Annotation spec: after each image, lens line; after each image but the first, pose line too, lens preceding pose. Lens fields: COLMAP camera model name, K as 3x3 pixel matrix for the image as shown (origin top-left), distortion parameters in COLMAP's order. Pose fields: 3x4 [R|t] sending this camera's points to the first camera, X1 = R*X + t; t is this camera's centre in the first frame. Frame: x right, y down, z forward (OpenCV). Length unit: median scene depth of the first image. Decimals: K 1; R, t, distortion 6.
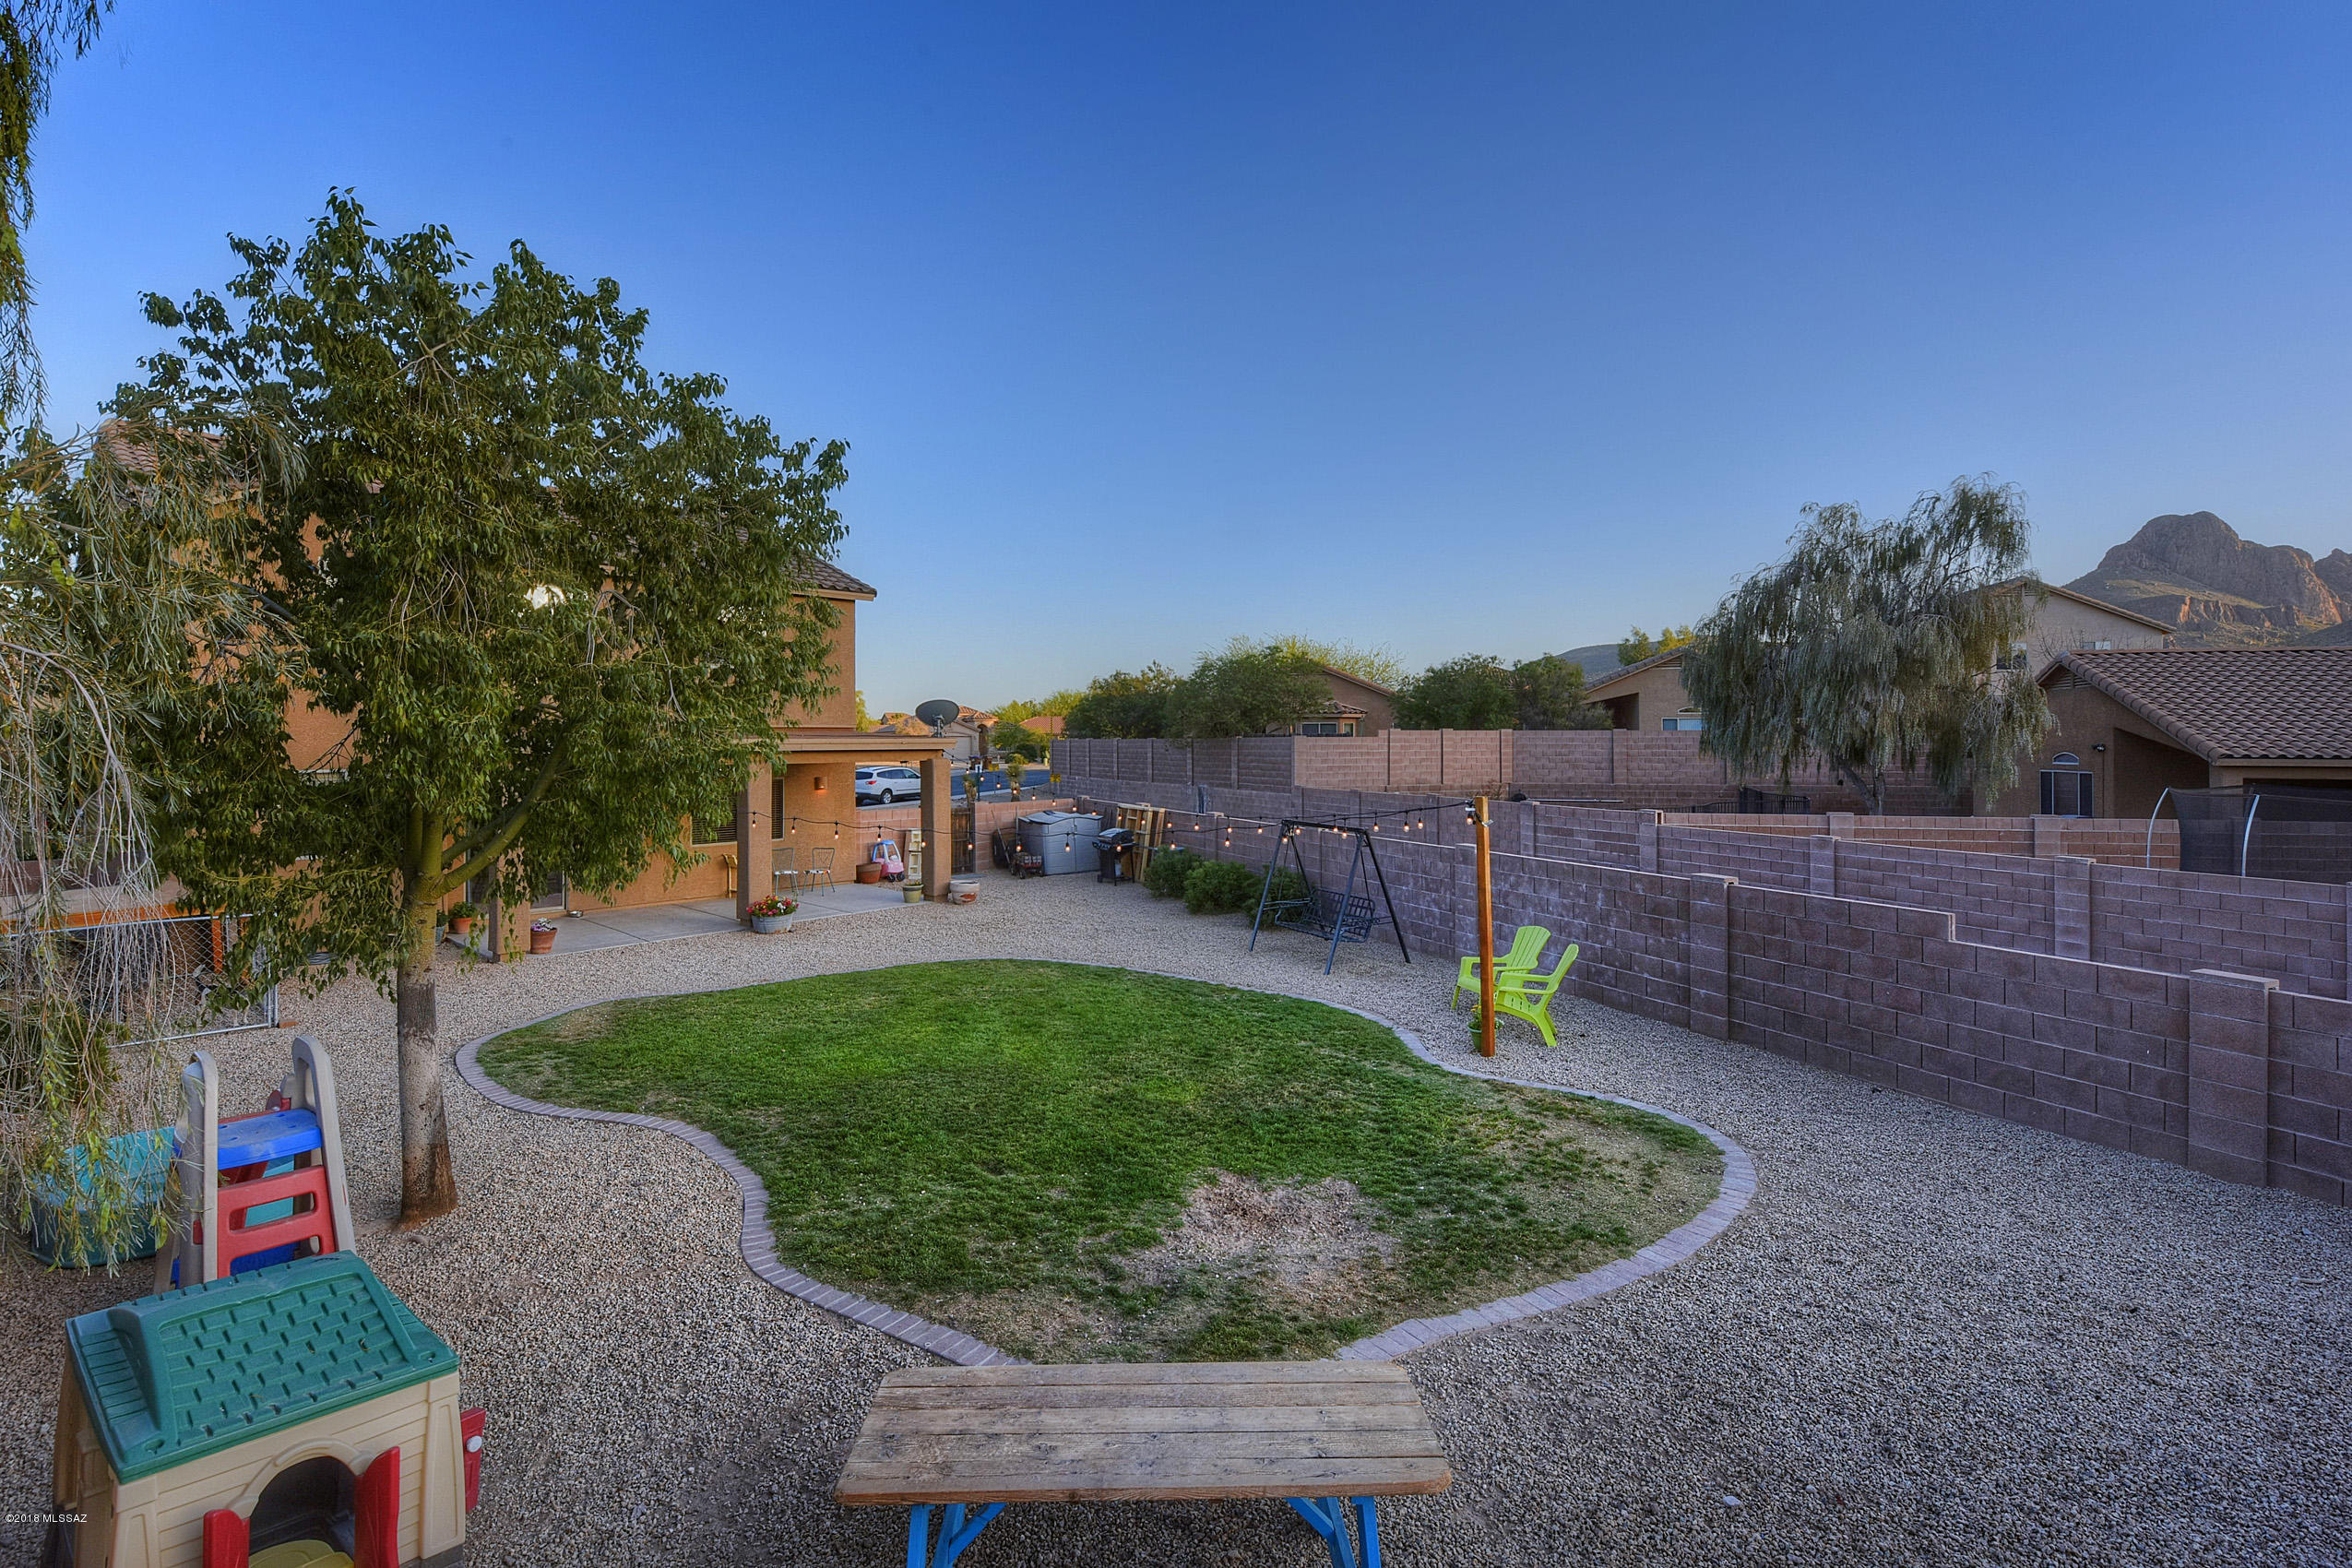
lens RADIAL K [[1097.9, 0, 1174.0], [0, 1097.9, 769.1], [0, 0, 1]] dist [-0.000903, -0.000511]
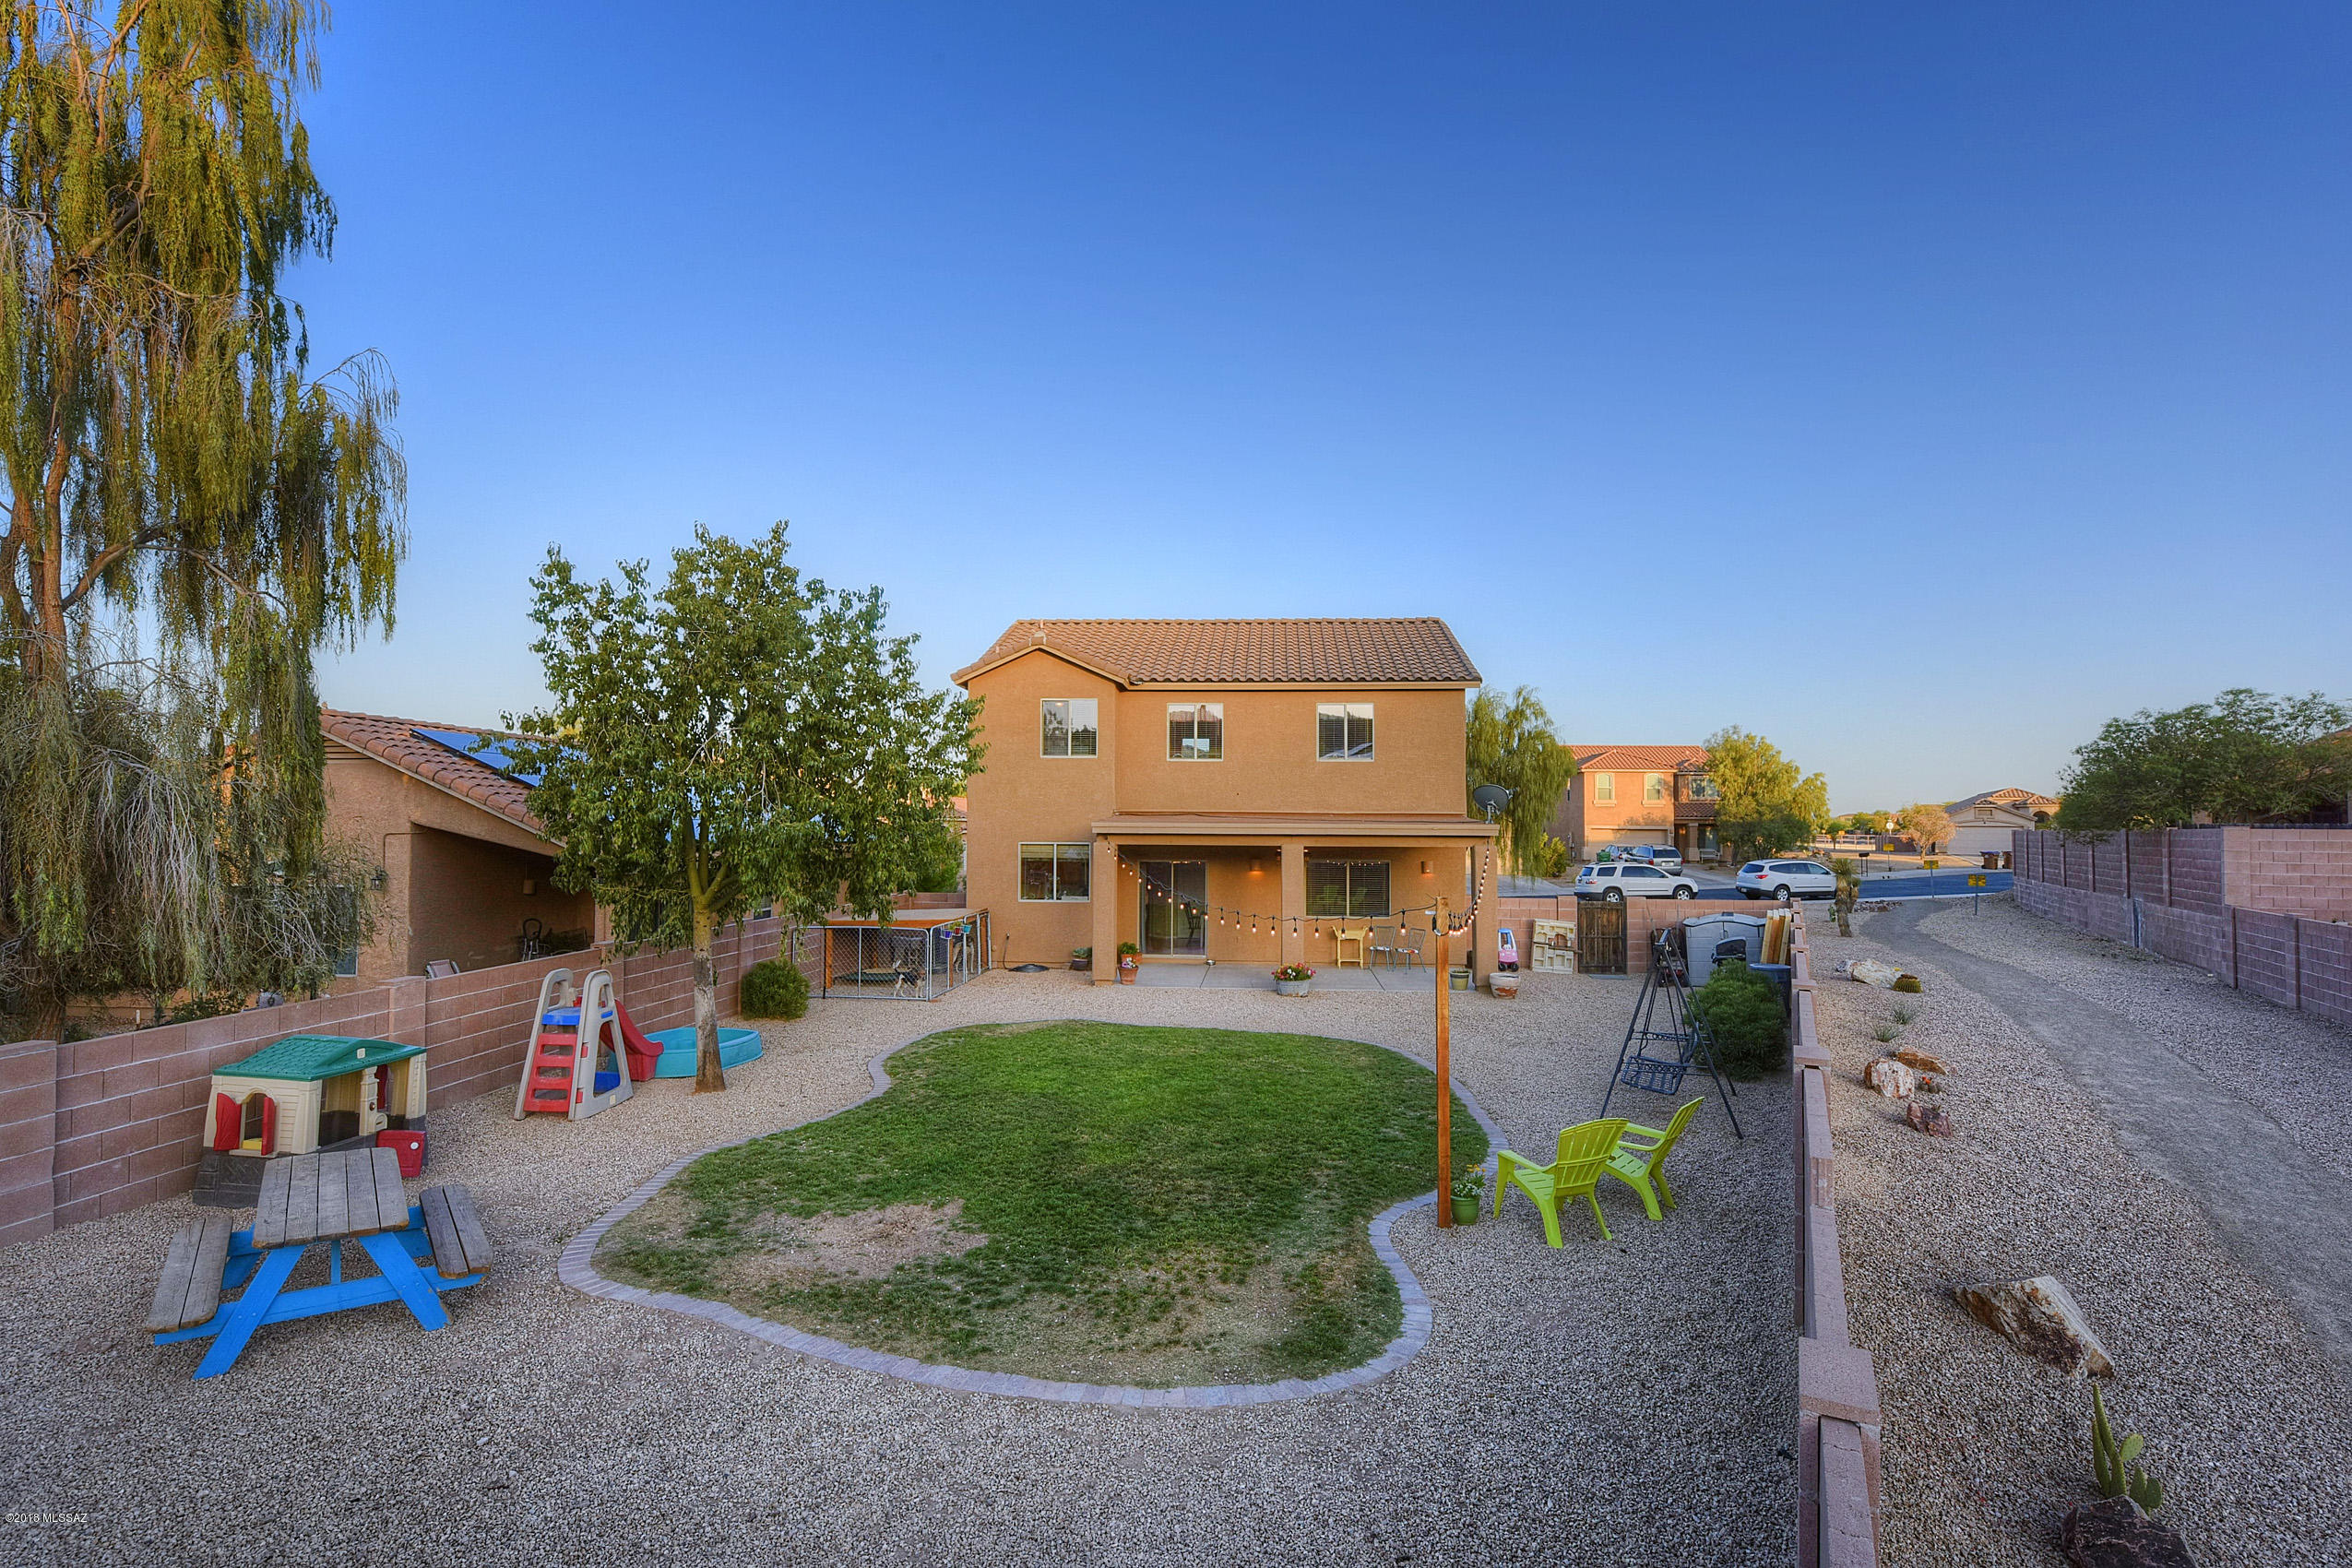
lens RADIAL K [[1097.9, 0, 1161.7], [0, 1097.9, 779.8], [0, 0, 1]] dist [-0.000903, -0.000511]
pose [[0.597647, -0.026207, -0.801331, 0.959171], [-0.030119, 0.998026, -0.055103, -0.013874], [0.801193, 0.057067, 0.595678, 0.407957]]
